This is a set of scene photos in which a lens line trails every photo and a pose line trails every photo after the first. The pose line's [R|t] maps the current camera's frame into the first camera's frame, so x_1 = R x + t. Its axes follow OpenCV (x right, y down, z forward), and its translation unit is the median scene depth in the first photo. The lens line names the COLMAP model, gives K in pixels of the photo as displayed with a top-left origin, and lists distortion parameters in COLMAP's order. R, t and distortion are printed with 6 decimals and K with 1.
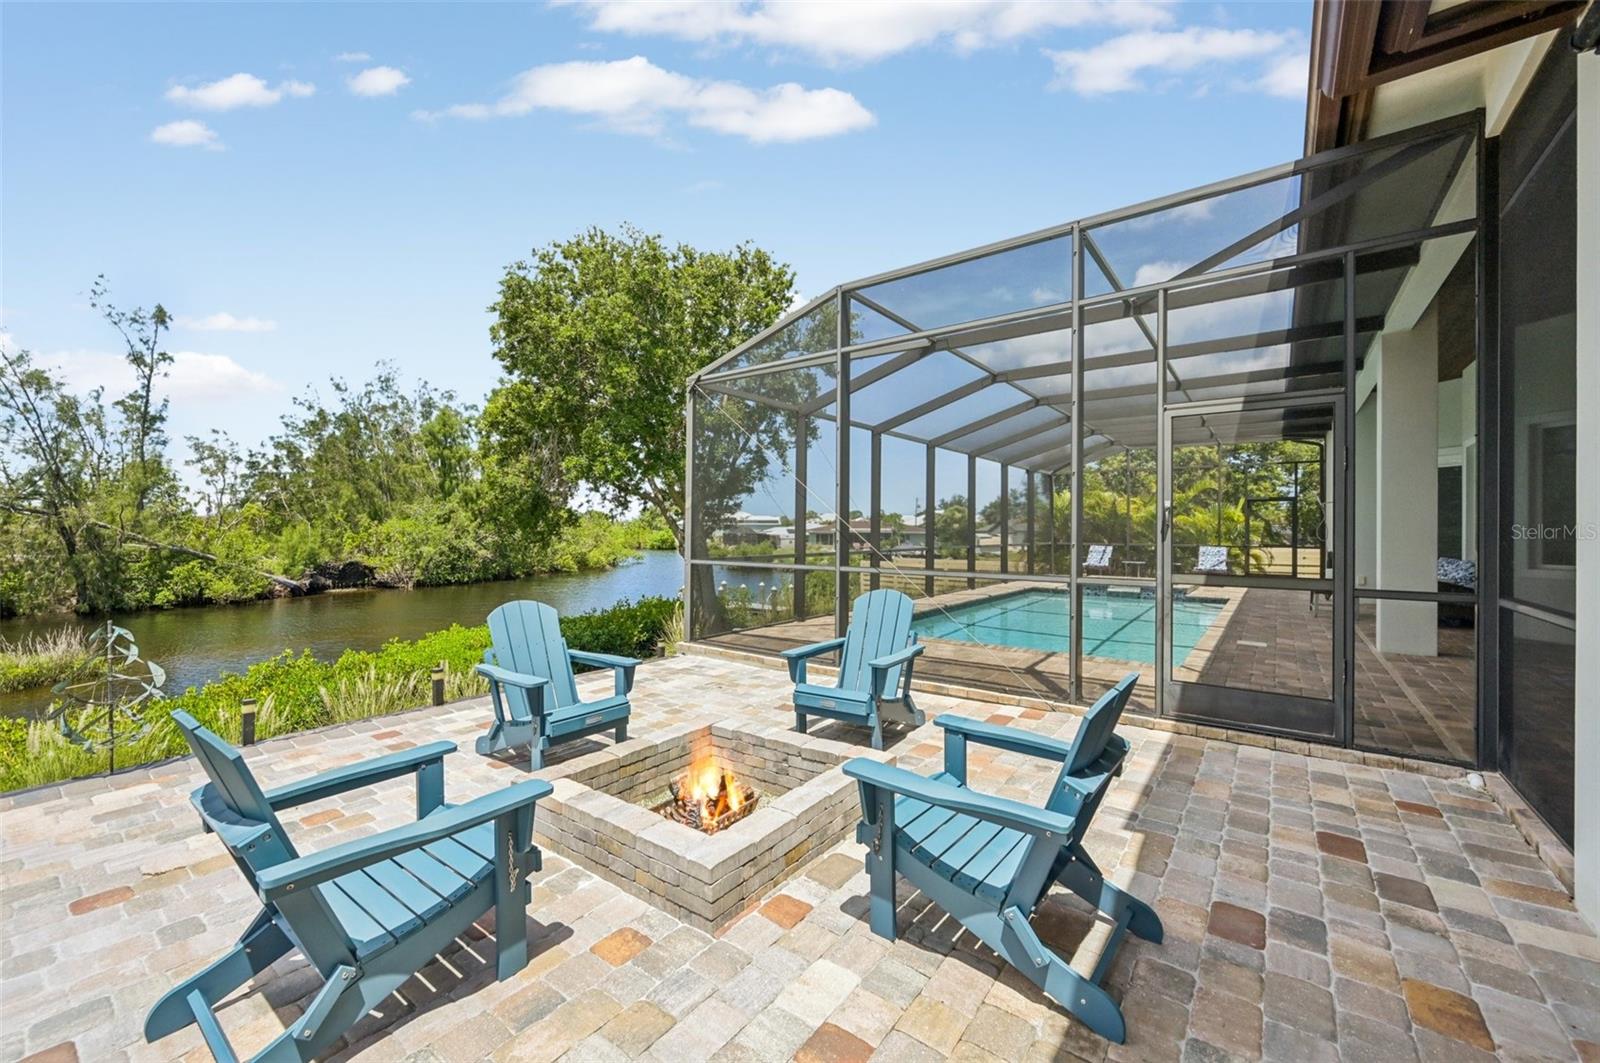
lens RADIAL K [[637.5, 0, 798.4], [0, 637.5, 534.8], [0, 0, 1]] dist [-0.002184, -0.000252]
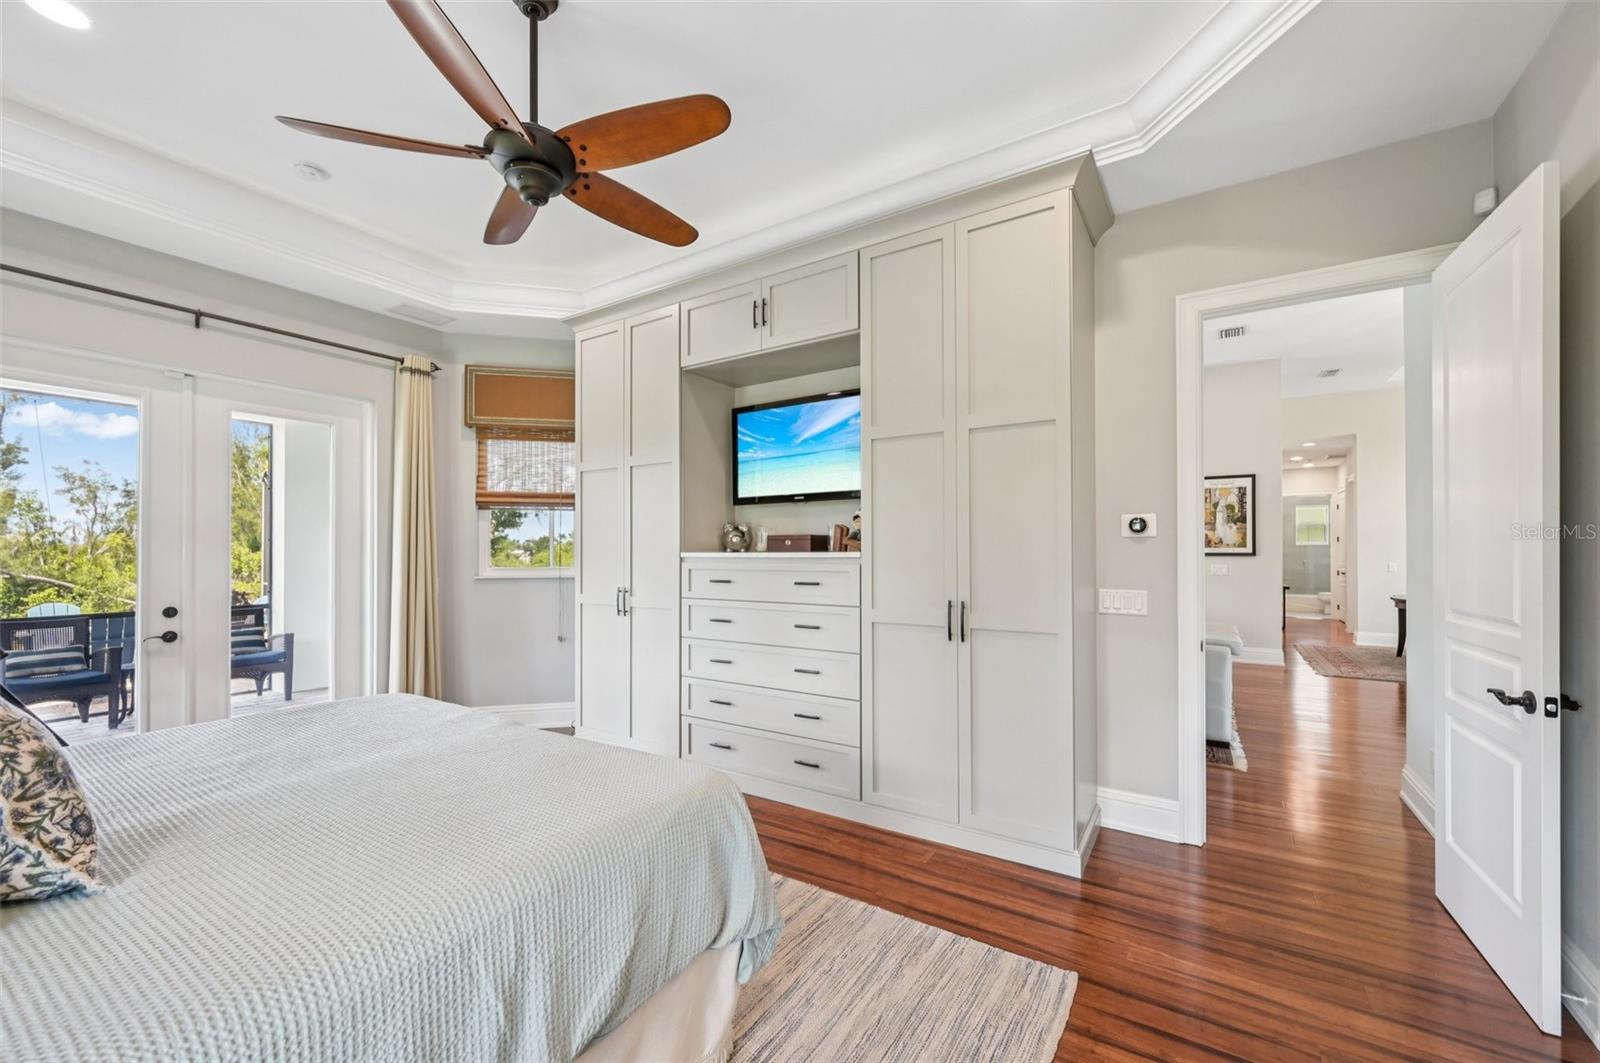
lens RADIAL K [[635.2, 0, 800.5], [0, 635.2, 548.5], [0, 0, 1]] dist [-0.000151, 0.000048]
pose [[0.997221, -0.006970, 0.074175, 0.186803], [0.007839, 0.999904, -0.011425, -0.003256], [-0.074088, 0.011975, 0.997180, -0.125508]]
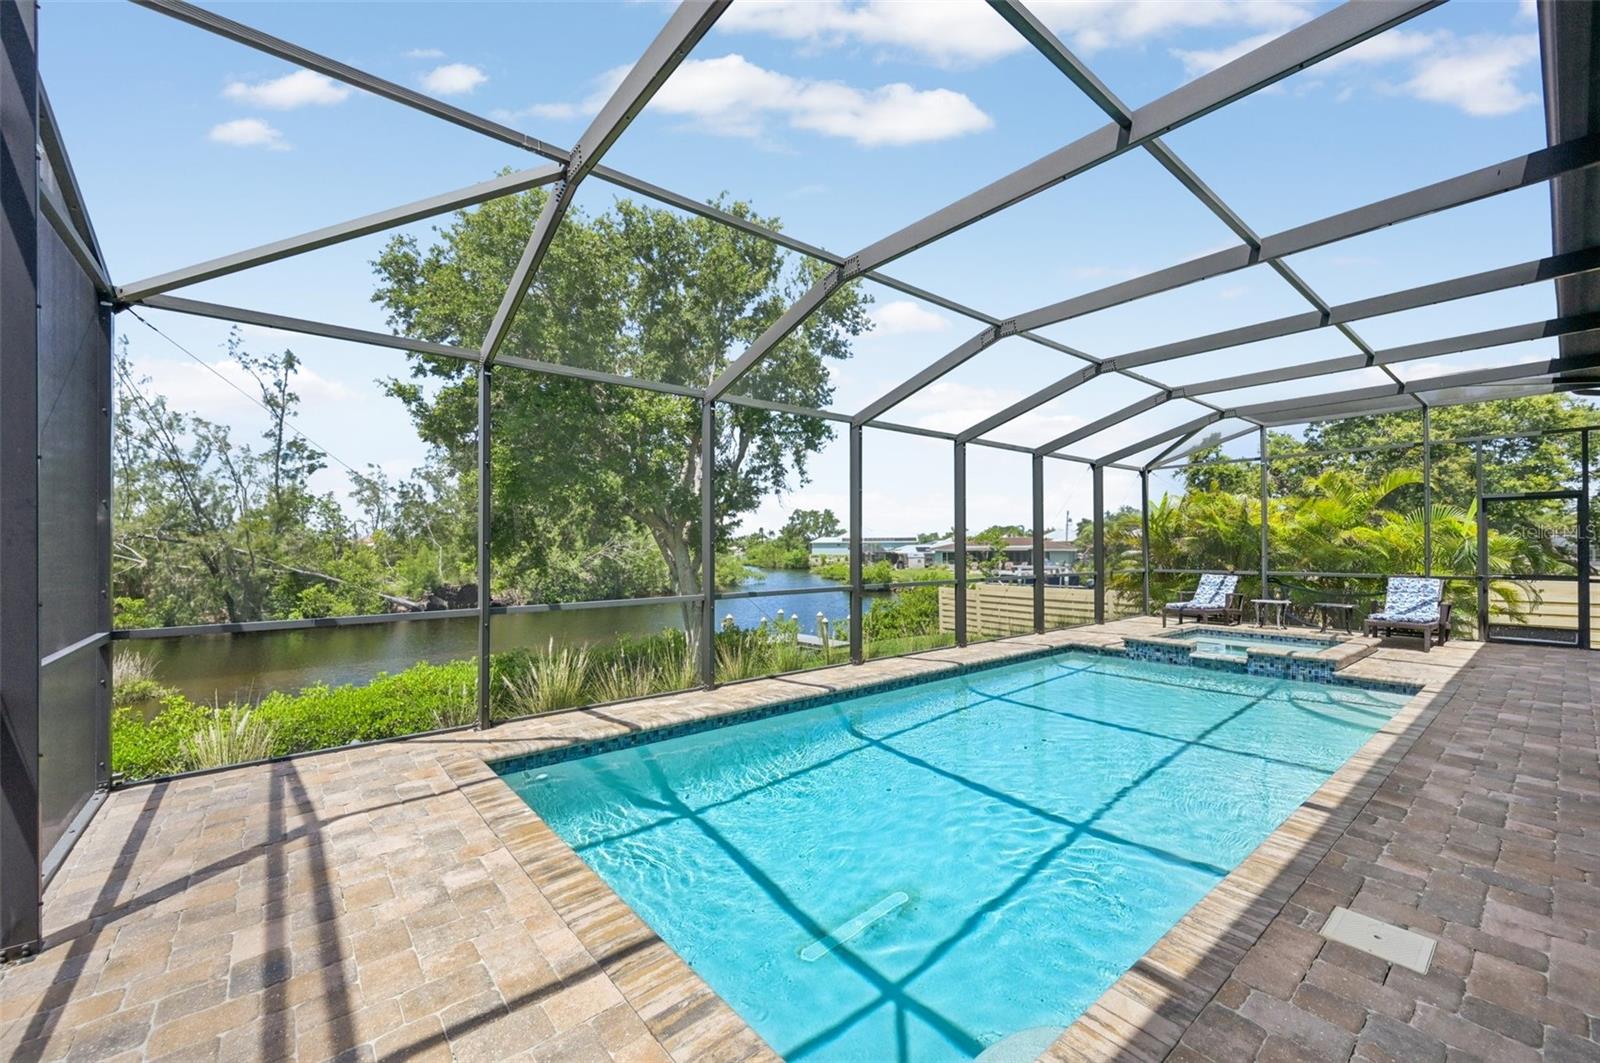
lens RADIAL K [[639.6, 0, 803.7], [0, 639.6, 546.2], [0, 0, 1]] dist [-0.000202, -0.000032]
pose [[0.973655, -0.010531, -0.227784, 0.086409], [0.008245, 0.999906, -0.010985, -0.003788], [0.227879, 0.008818, 0.973650, 0.106903]]
